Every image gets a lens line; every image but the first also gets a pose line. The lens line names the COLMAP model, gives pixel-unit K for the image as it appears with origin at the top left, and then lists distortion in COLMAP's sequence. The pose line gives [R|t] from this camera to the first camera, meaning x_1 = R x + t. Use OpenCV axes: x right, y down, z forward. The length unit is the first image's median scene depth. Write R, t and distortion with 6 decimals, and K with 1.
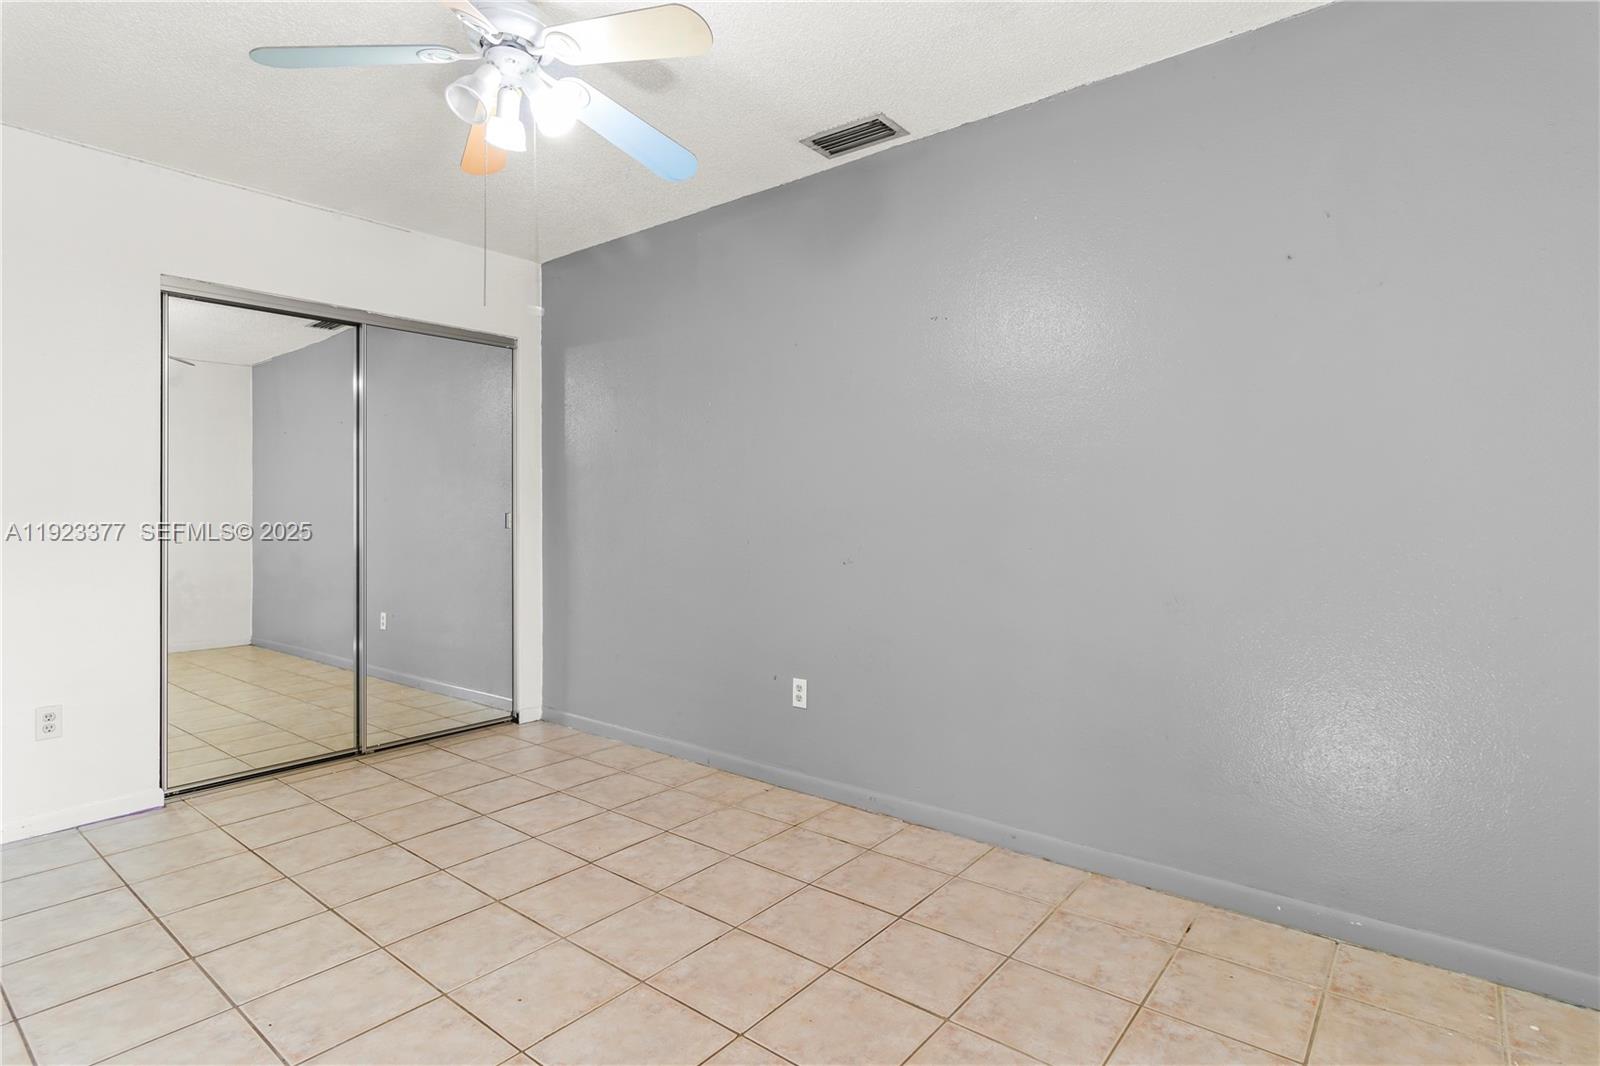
lens RADIAL K [[791.7, 0, 790.7], [0, 791.7, 523.9], [0, 0, 1]] dist [-0.000162, -0.002556]
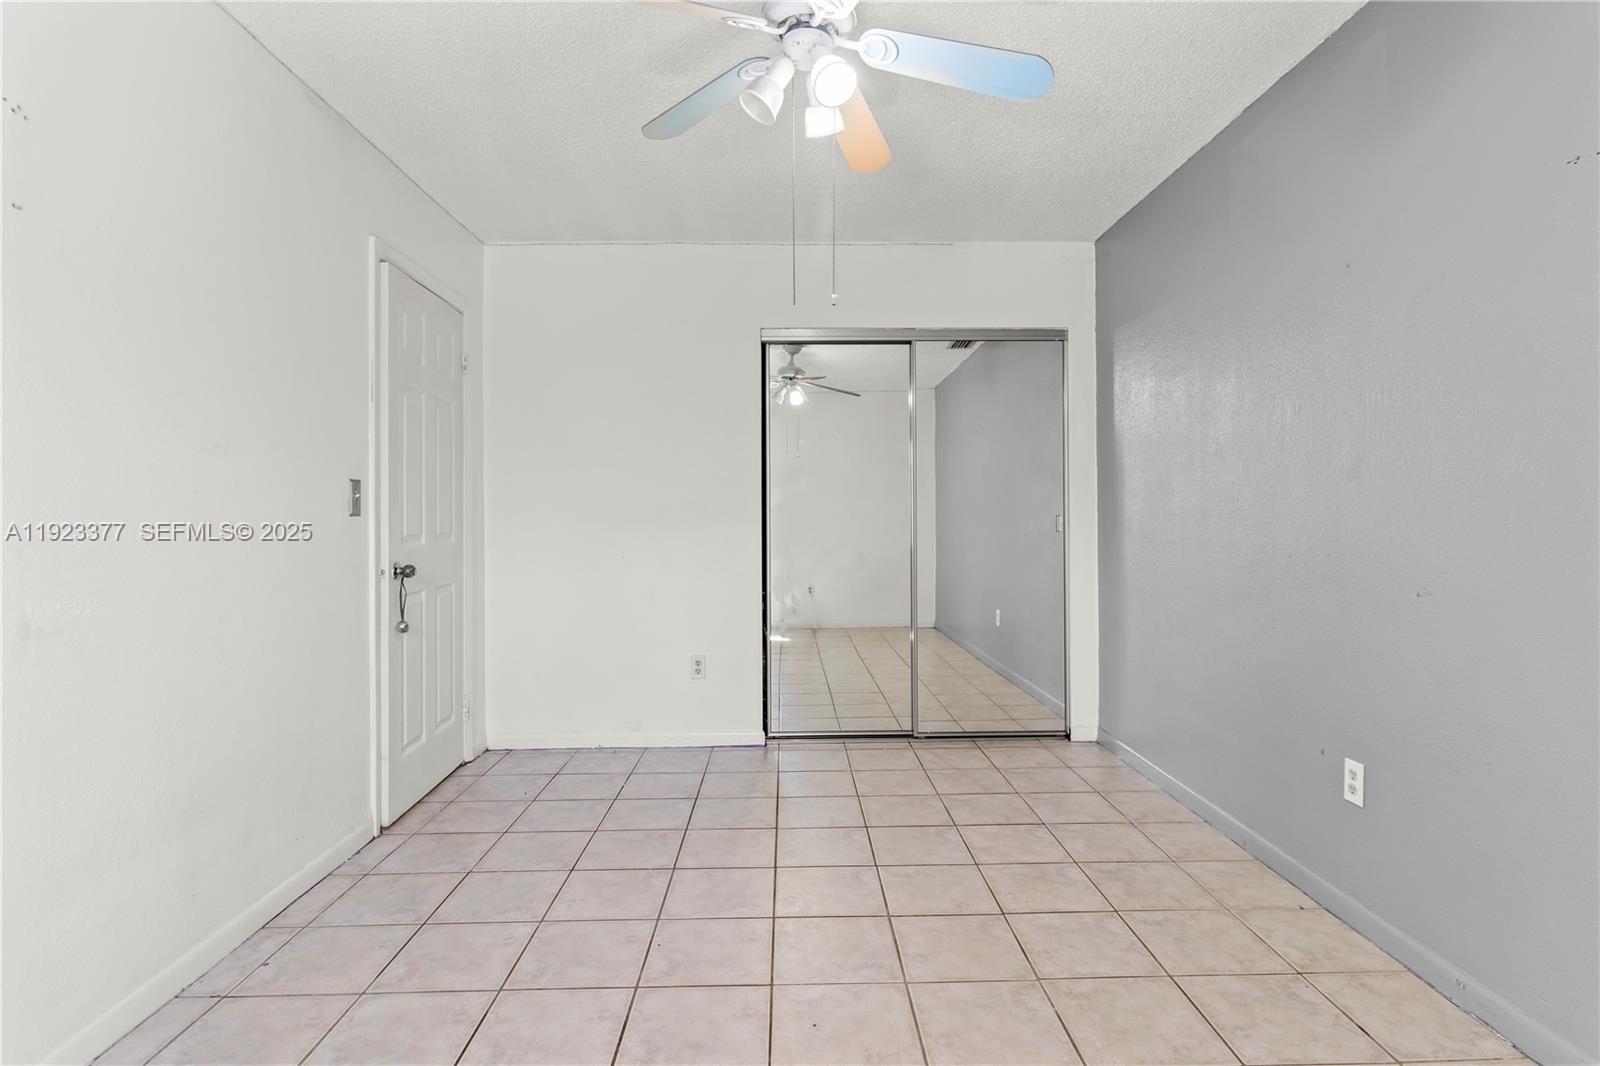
lens RADIAL K [[791.7, 0, 806.1], [0, 791.7, 528.6], [0, 0, 1]] dist [-0.000162, -0.002556]
pose [[0.662443, 0.012174, -0.749014, 0.204365], [-0.009980, 0.999923, 0.007425, -0.002990], [0.749046, 0.002557, 0.662513, 0.202766]]
